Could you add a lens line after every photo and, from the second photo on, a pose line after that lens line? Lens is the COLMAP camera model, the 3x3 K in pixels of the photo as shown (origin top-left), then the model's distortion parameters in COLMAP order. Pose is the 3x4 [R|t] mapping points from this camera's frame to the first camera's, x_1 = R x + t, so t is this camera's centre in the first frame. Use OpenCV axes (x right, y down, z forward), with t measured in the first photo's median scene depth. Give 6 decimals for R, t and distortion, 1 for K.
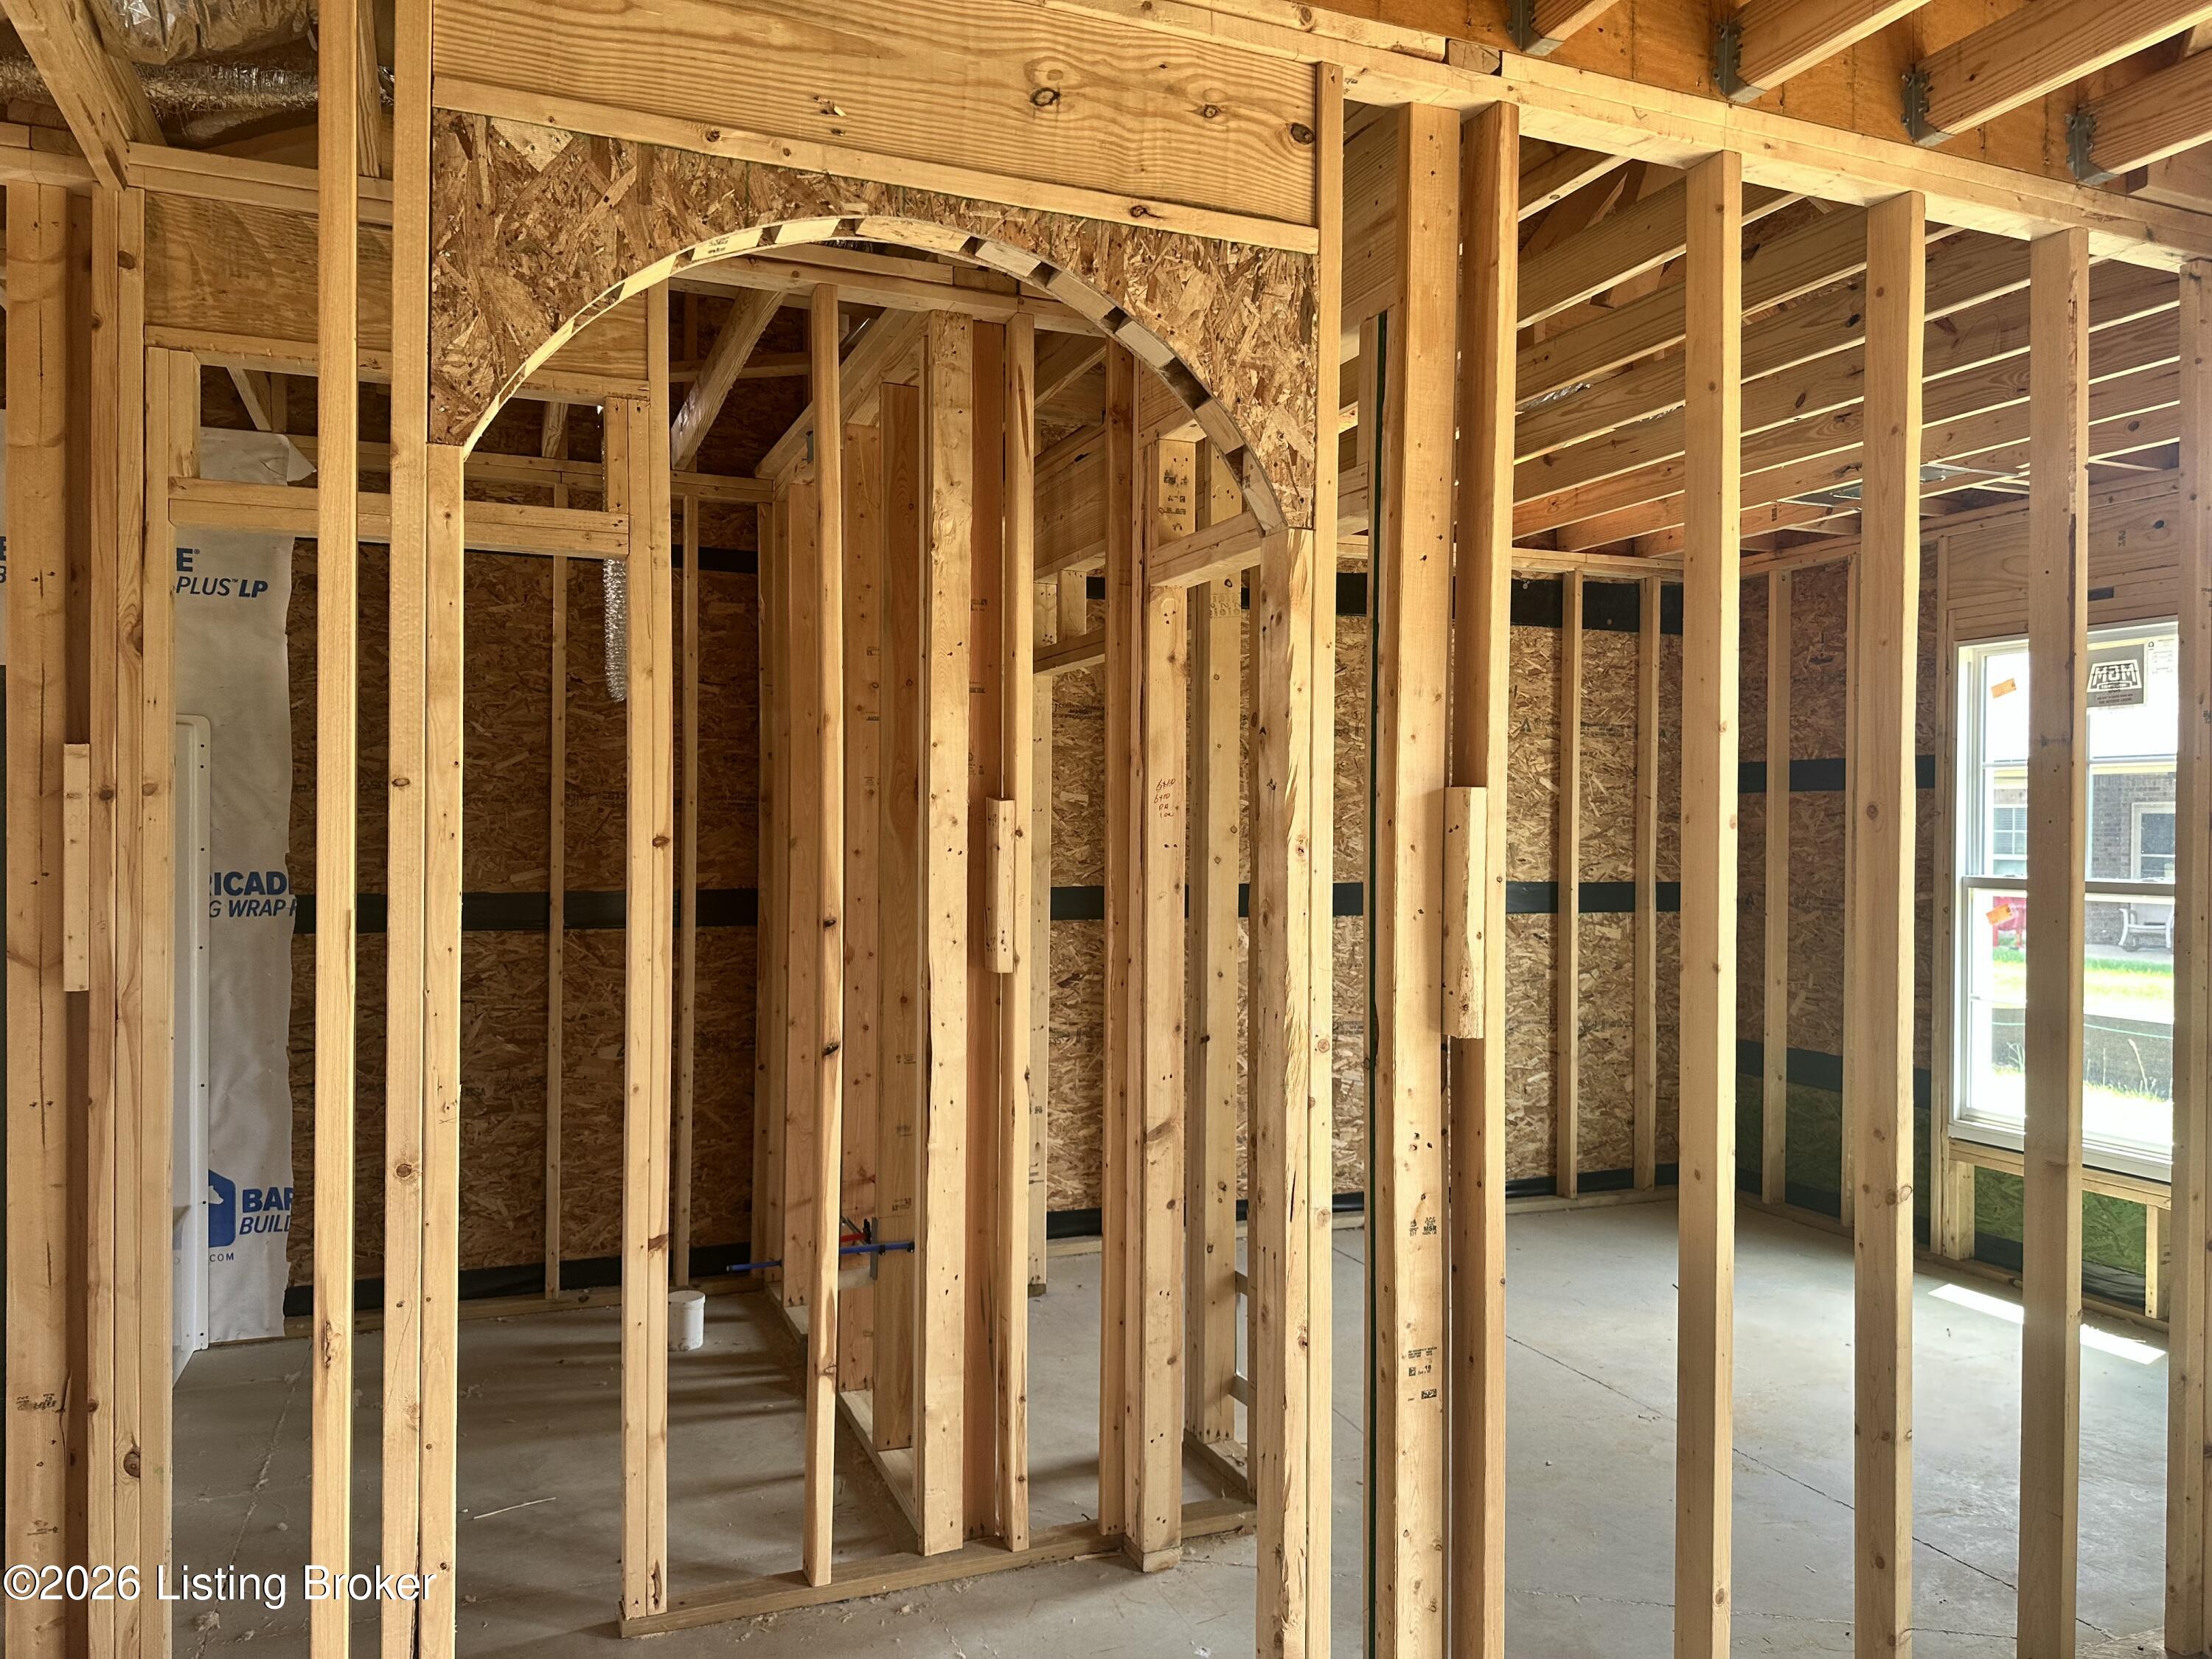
lens RADIAL K [[1546.6, 0, 1110.5], [0, 1546.6, 841.0], [0, 0, 1]] dist [0.050189, -0.069365]
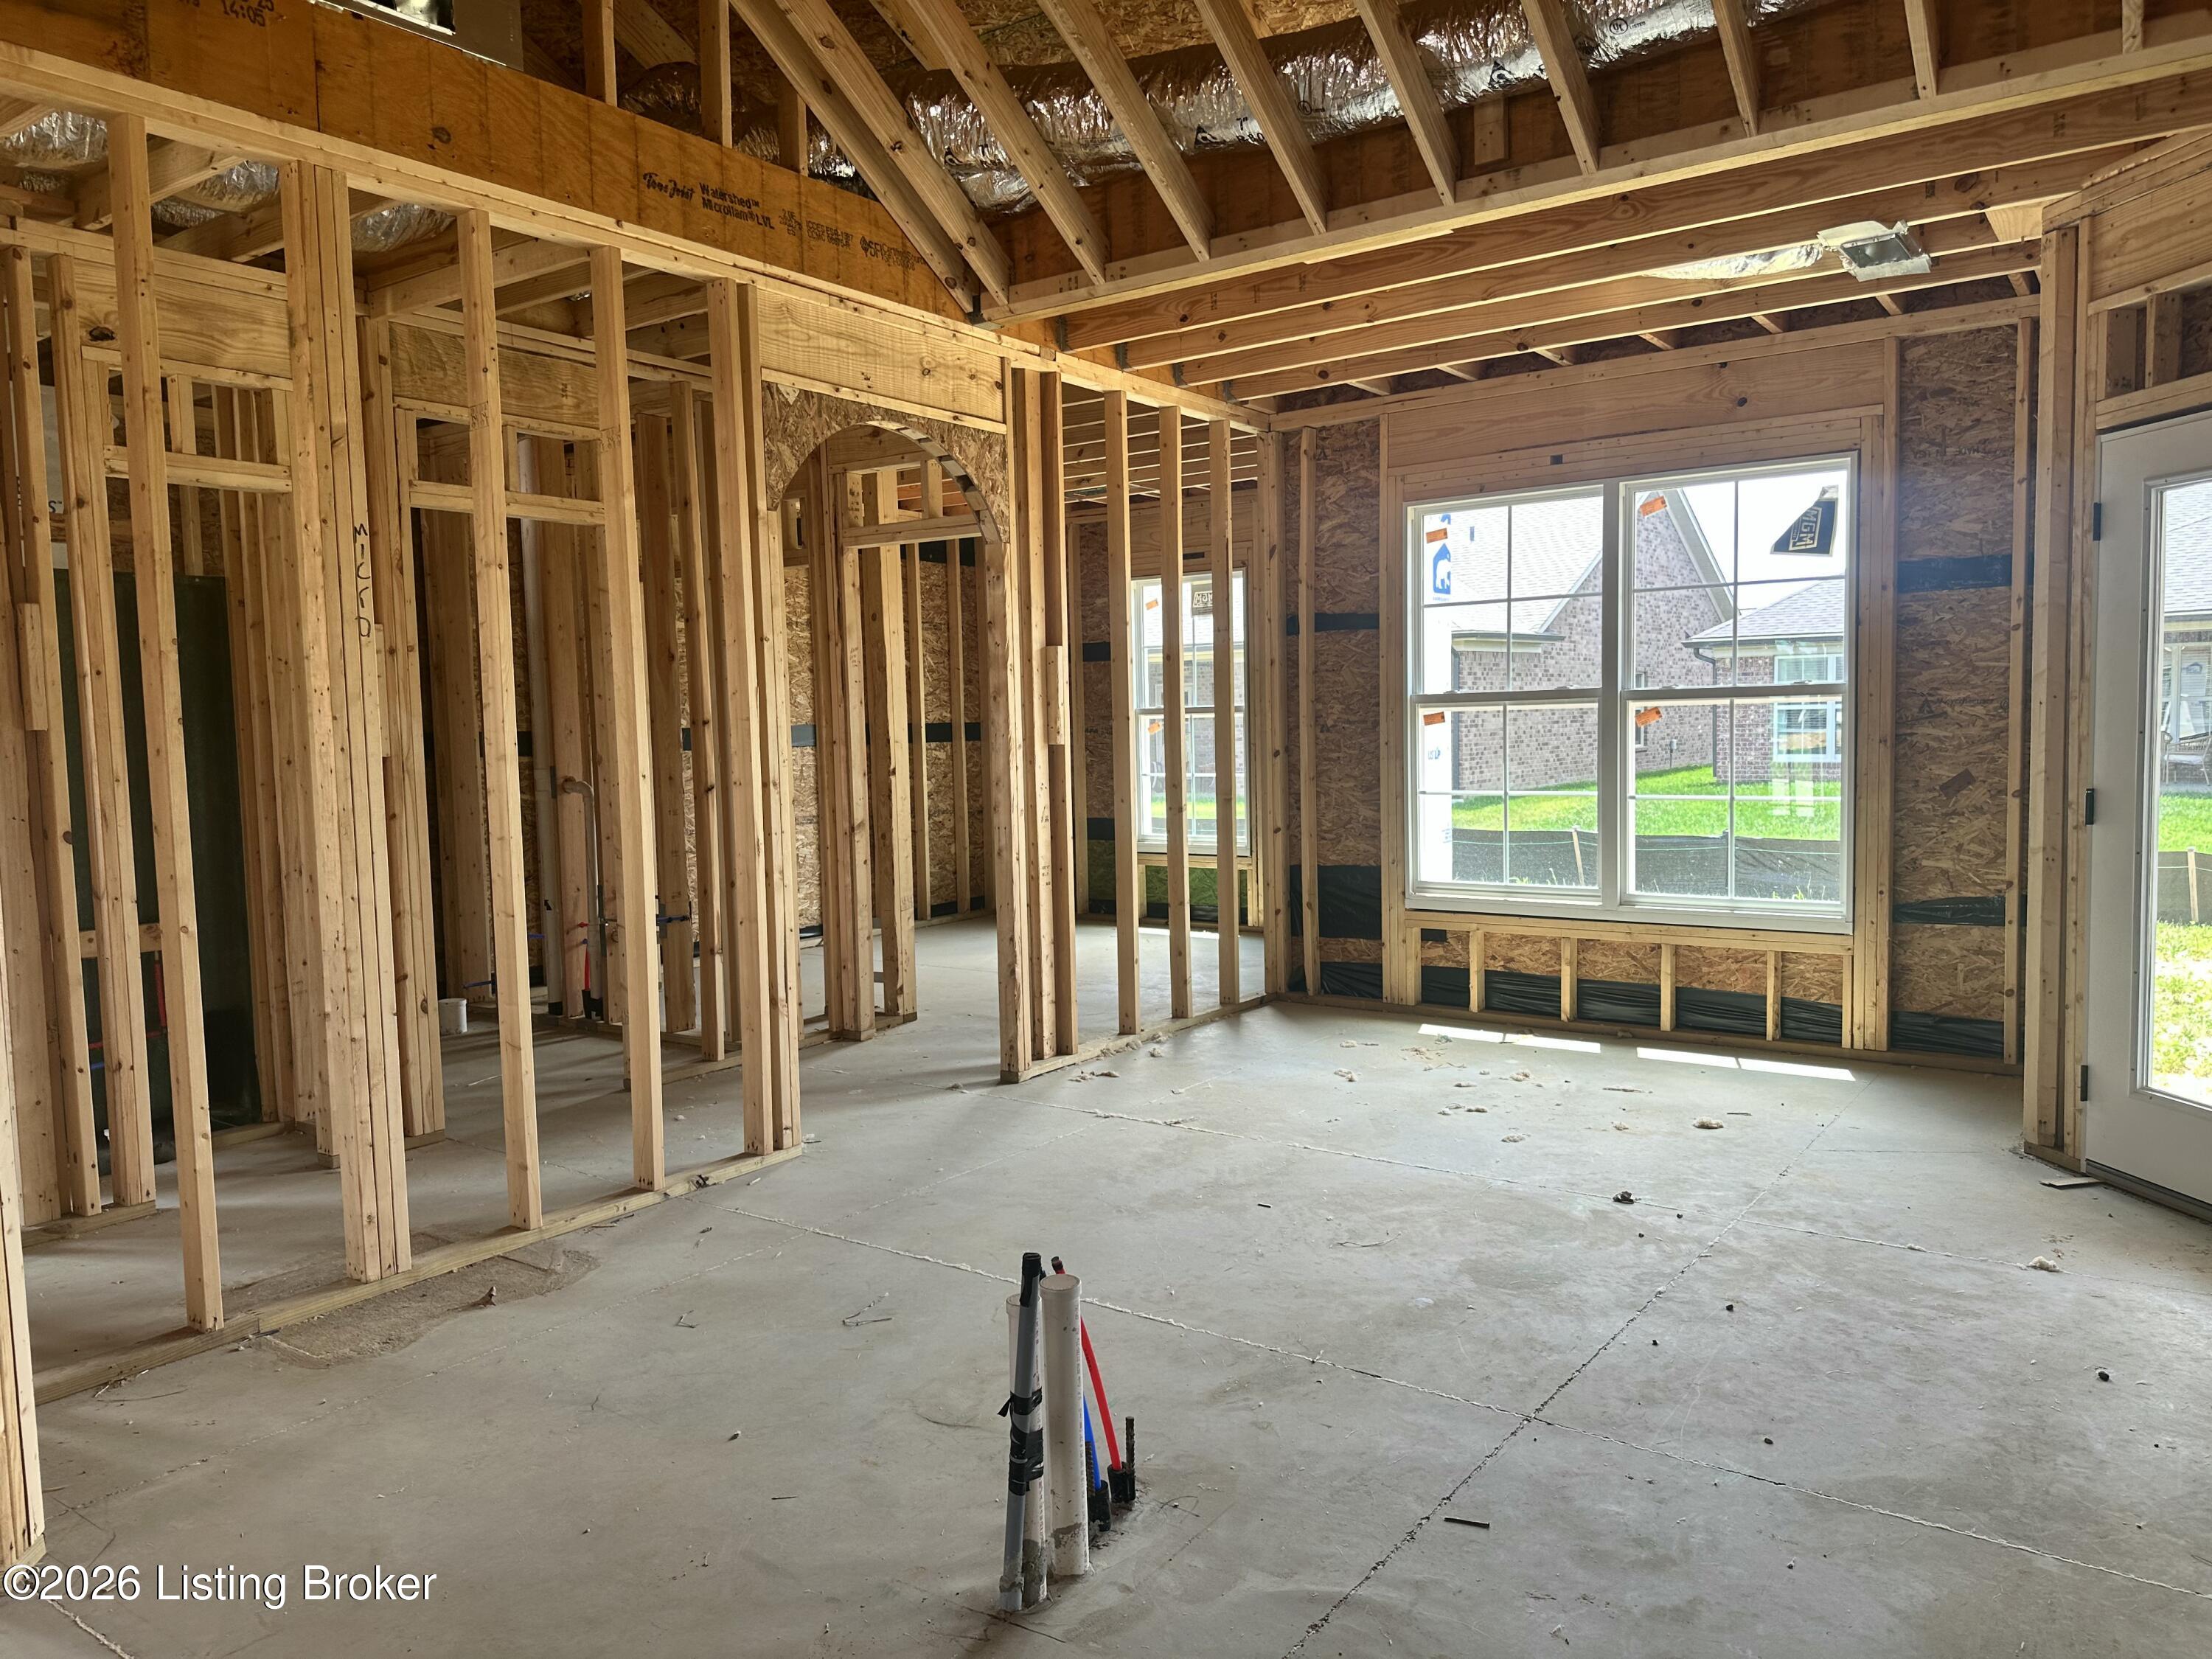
lens RADIAL K [[1519.0, 0, 1108.5], [0, 1519.0, 841.8], [0, 0, 1]] dist [0.169297, -0.351517]
pose [[0.844203, -0.070250, 0.531400, -0.380508], [0.034707, 0.996458, 0.076592, 0.035392], [-0.534898, -0.046216, 0.843651, -0.427639]]
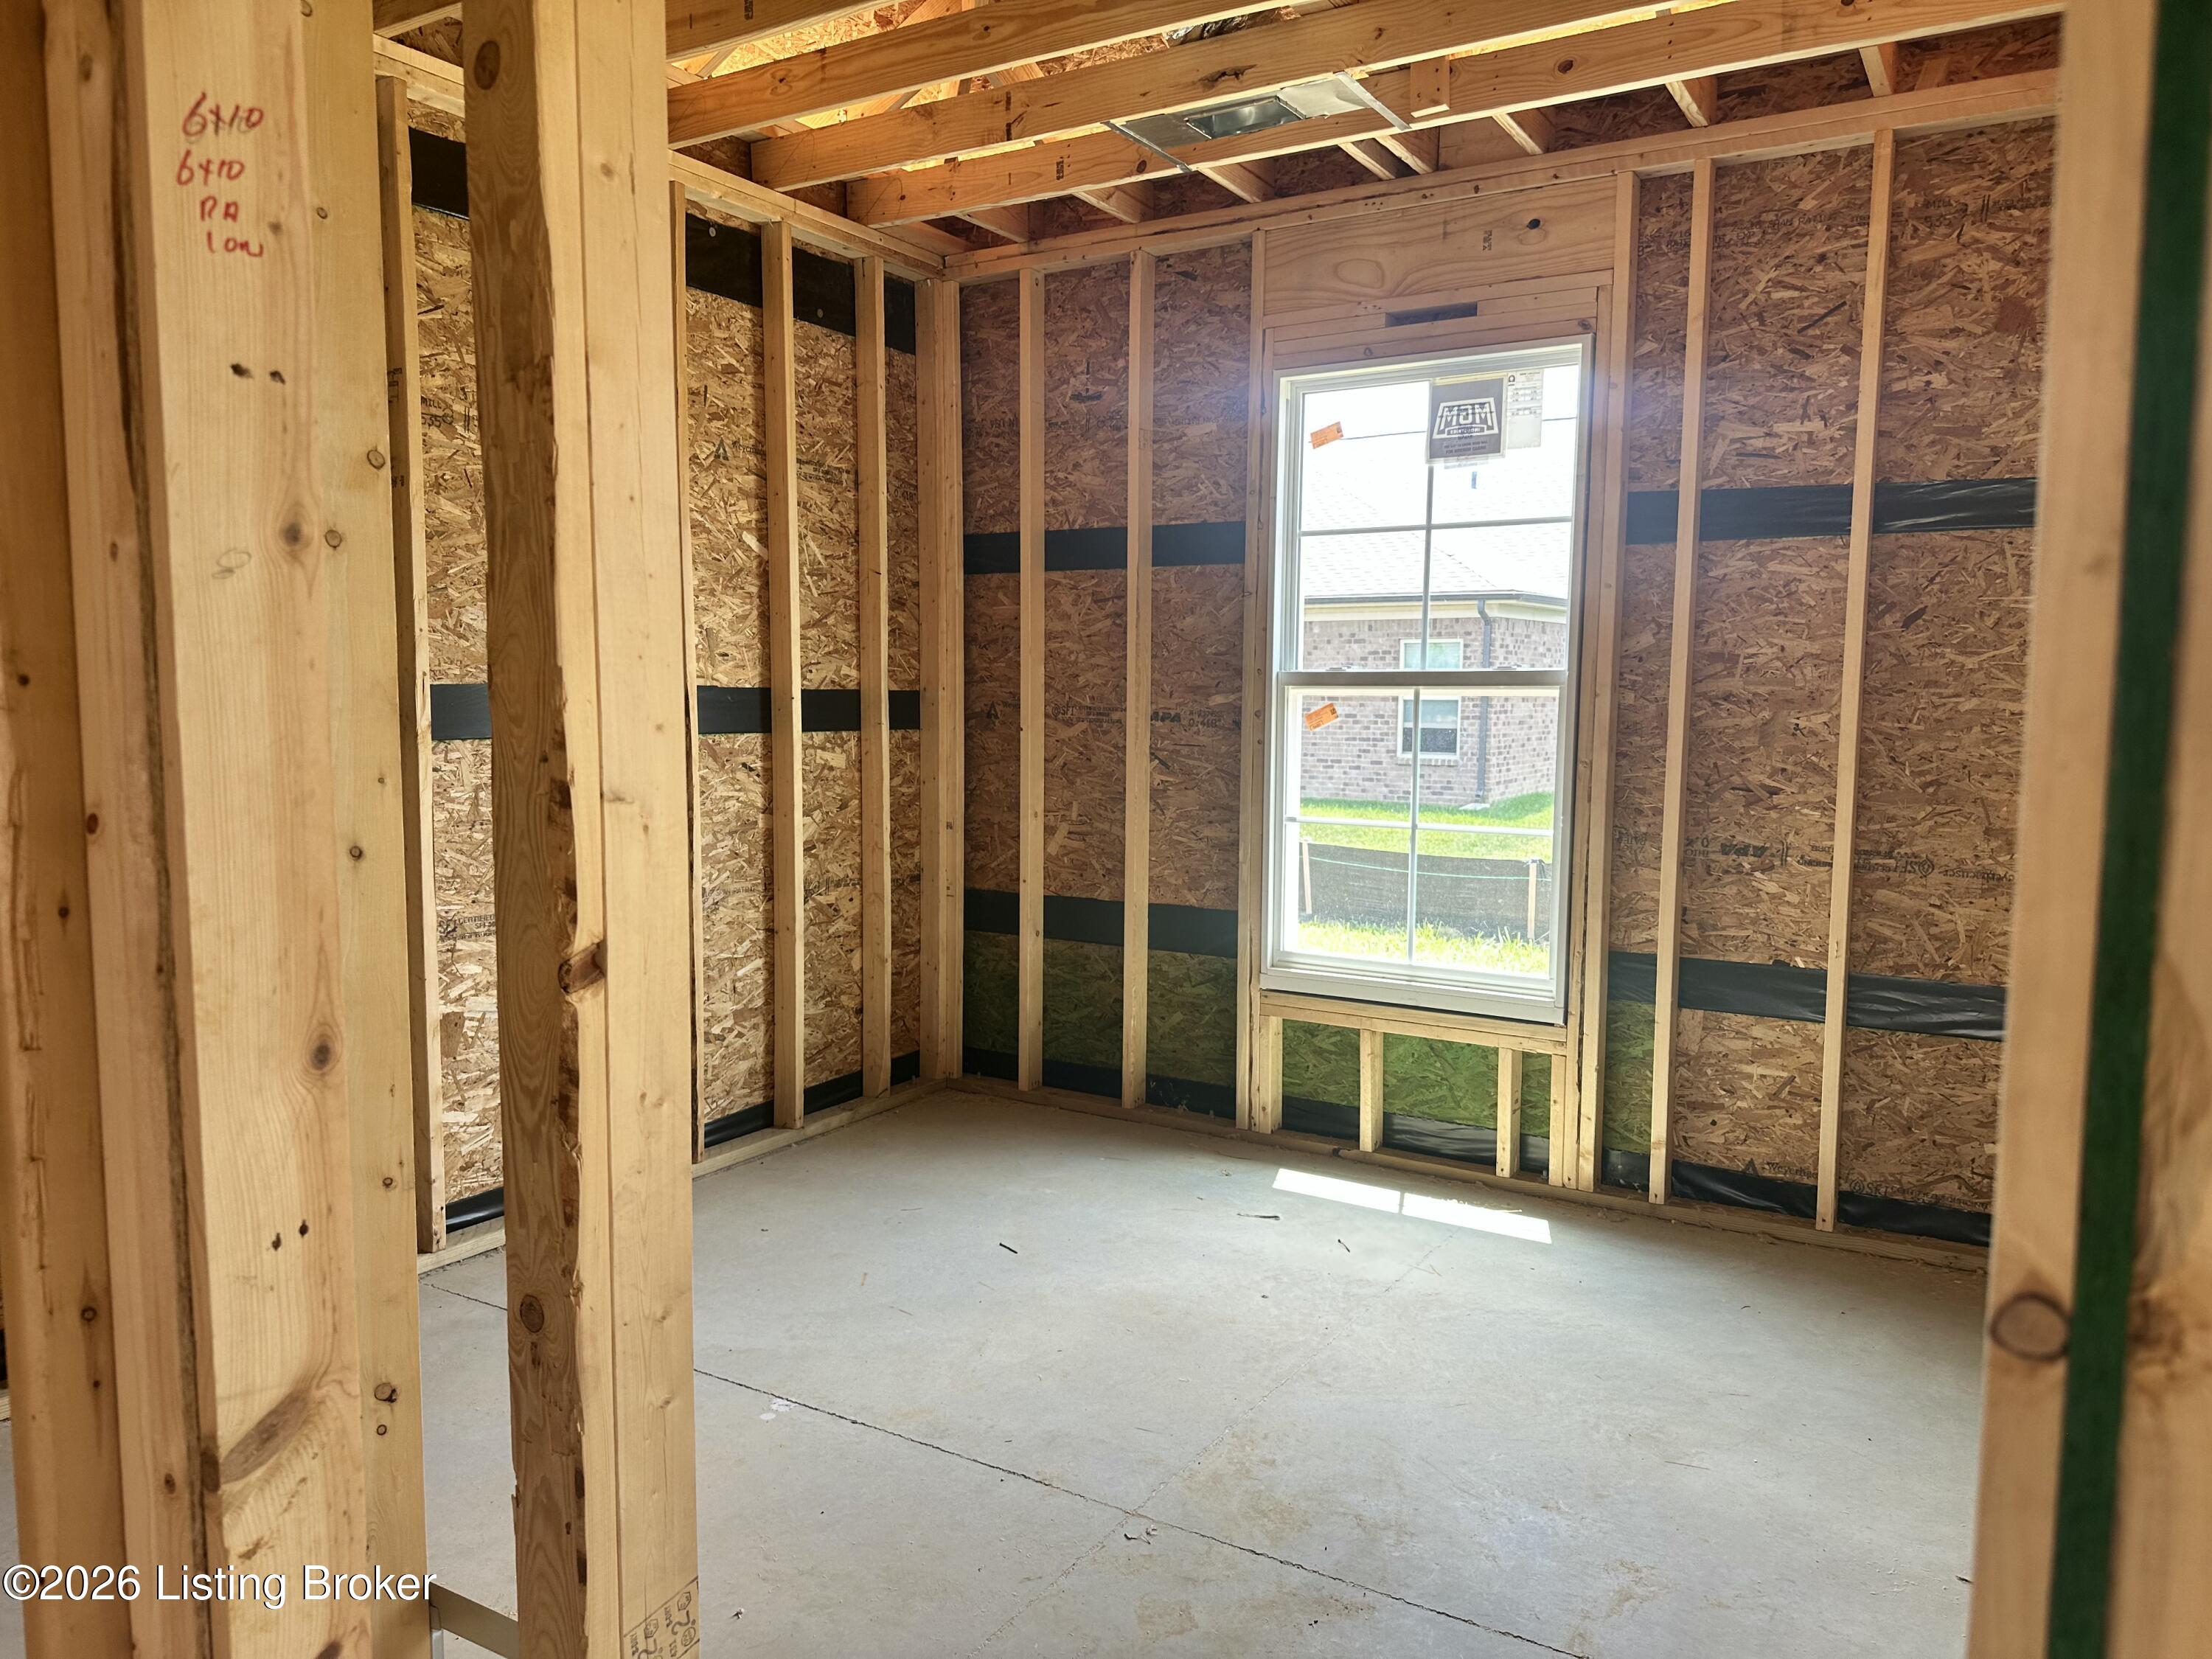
lens RADIAL K [[1519.0, 0, 1108.5], [0, 1519.0, 841.8], [0, 0, 1]] dist [0.169297, -0.351517]
pose [[0.803013, -0.061891, 0.592739, -0.001870], [0.003767, 0.995100, 0.098801, 0.027961], [-0.595950, -0.077105, 0.799311, 0.358003]]
